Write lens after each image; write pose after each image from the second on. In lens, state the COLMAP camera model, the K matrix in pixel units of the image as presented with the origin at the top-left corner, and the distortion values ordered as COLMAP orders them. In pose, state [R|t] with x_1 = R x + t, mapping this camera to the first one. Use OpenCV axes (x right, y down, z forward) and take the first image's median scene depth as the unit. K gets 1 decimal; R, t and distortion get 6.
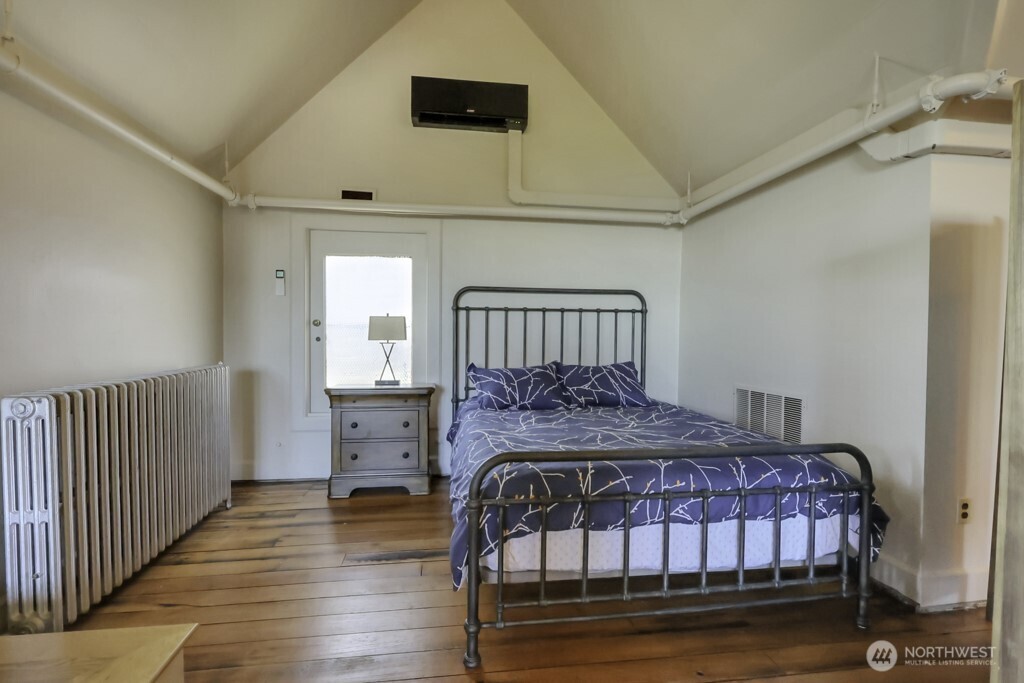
lens RADIAL K [[470.4, 0, 507.1], [0, 470.4, 345.3], [0, 0, 1]] dist [-0.016286, 0.003425]
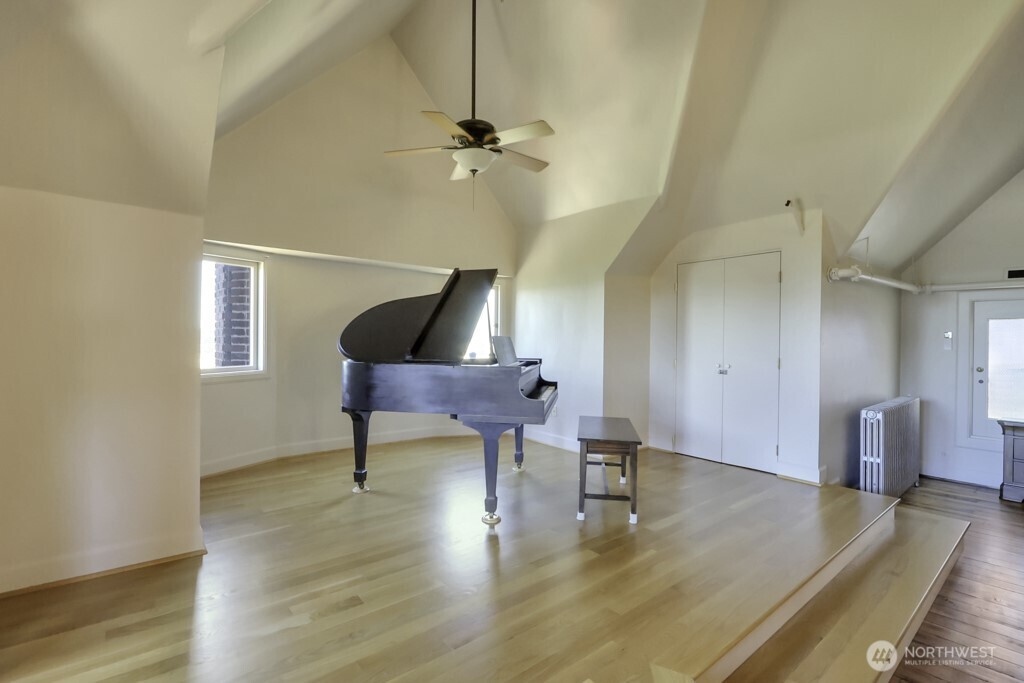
lens RADIAL K [[470.4, 0, 502.9], [0, 470.4, 339.8], [0, 0, 1]] dist [-0.016286, 0.003425]
pose [[0.513805, -0.003916, -0.857898, 0.042777], [-0.024104, 0.999529, -0.018999, -0.085152], [0.857568, 0.030441, 0.513469, -0.989270]]
